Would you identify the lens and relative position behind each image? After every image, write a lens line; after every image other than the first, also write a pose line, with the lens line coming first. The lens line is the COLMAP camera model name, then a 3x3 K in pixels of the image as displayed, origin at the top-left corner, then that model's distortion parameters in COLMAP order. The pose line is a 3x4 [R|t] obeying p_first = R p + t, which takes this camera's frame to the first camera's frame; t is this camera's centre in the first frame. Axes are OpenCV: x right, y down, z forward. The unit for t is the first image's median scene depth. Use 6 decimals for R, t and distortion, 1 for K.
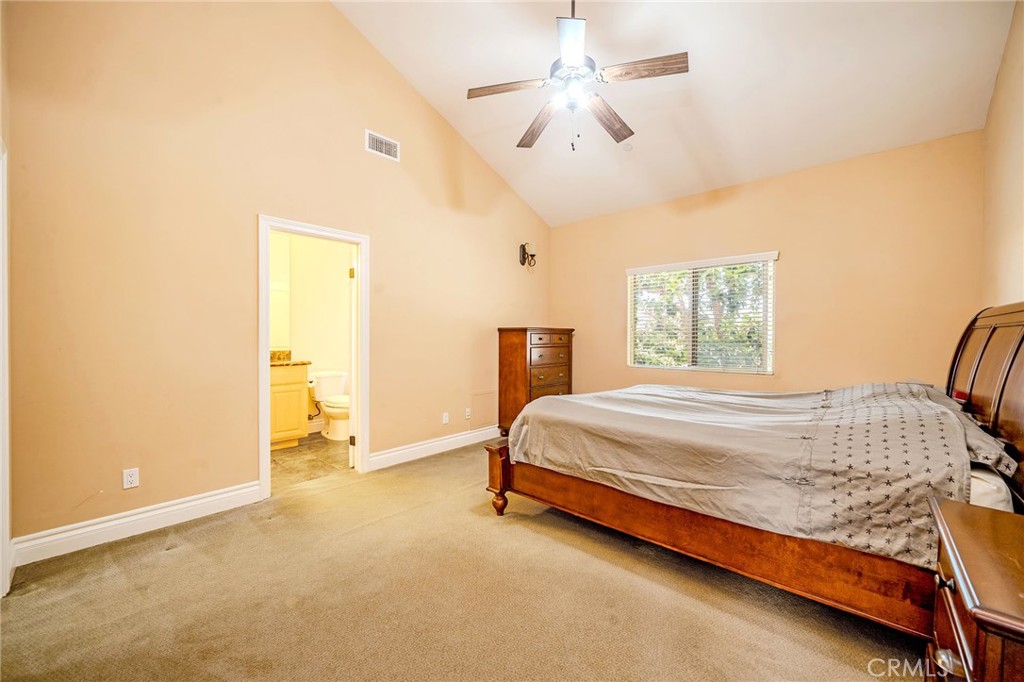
lens RADIAL K [[394.7, 0, 512.1], [0, 394.7, 345.6], [0, 0, 1]] dist [-0.002736, -0.000231]
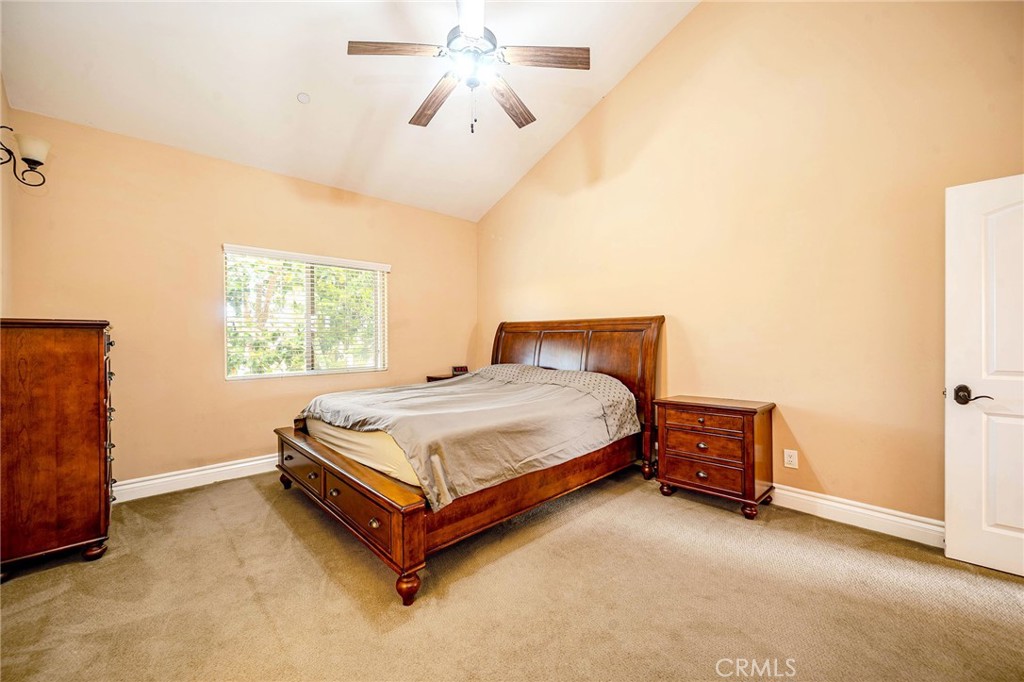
lens RADIAL K [[394.7, 0, 512.1], [0, 394.7, 345.6], [0, 0, 1]] dist [-0.002736, -0.000231]
pose [[0.075476, -0.021869, 0.996908, -0.772480], [0.028154, 0.999408, 0.019792, -0.019292], [-0.996750, 0.026573, 0.076047, 0.873449]]
